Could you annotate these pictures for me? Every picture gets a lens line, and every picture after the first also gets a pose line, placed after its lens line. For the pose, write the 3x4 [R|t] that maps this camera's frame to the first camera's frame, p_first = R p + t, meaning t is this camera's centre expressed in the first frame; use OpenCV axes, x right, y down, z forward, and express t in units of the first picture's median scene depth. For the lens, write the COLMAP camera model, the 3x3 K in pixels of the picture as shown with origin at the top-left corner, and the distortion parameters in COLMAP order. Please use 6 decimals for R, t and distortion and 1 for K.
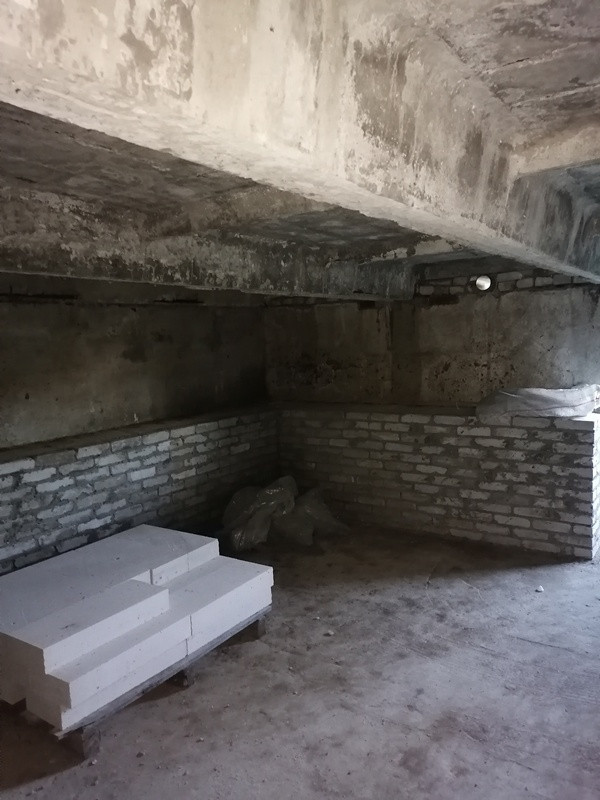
lens RADIAL K [[594.2, 0, 300.0], [0, 594.2, 400.0], [0, 0, 1]] dist [0.052157, -0.037525]
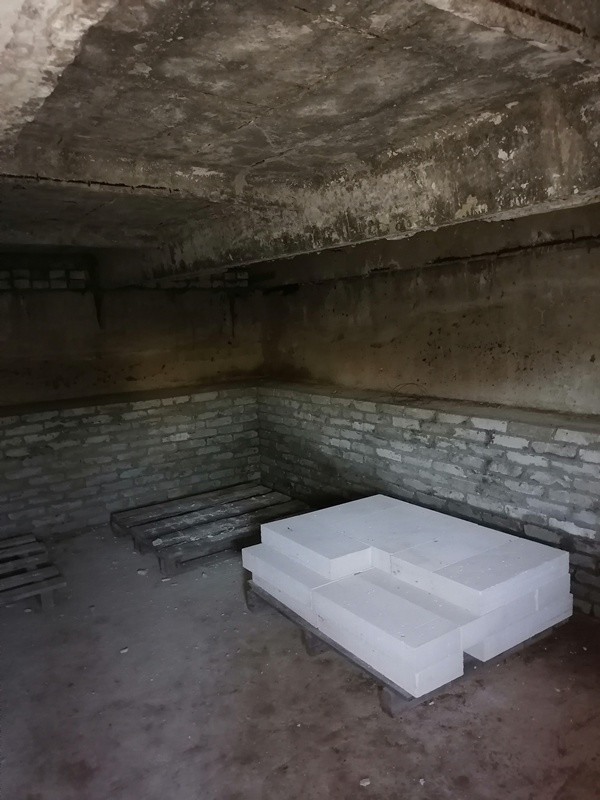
lens RADIAL K [[594.2, 0, 300.0], [0, 594.2, 400.0], [0, 0, 1]] dist [0.052157, -0.037525]
pose [[-0.346198, 0.178953, -0.920936, 0.543903], [-0.043558, 0.977514, 0.206322, -0.120608], [0.937150, 0.111542, -0.330618, 1.023686]]
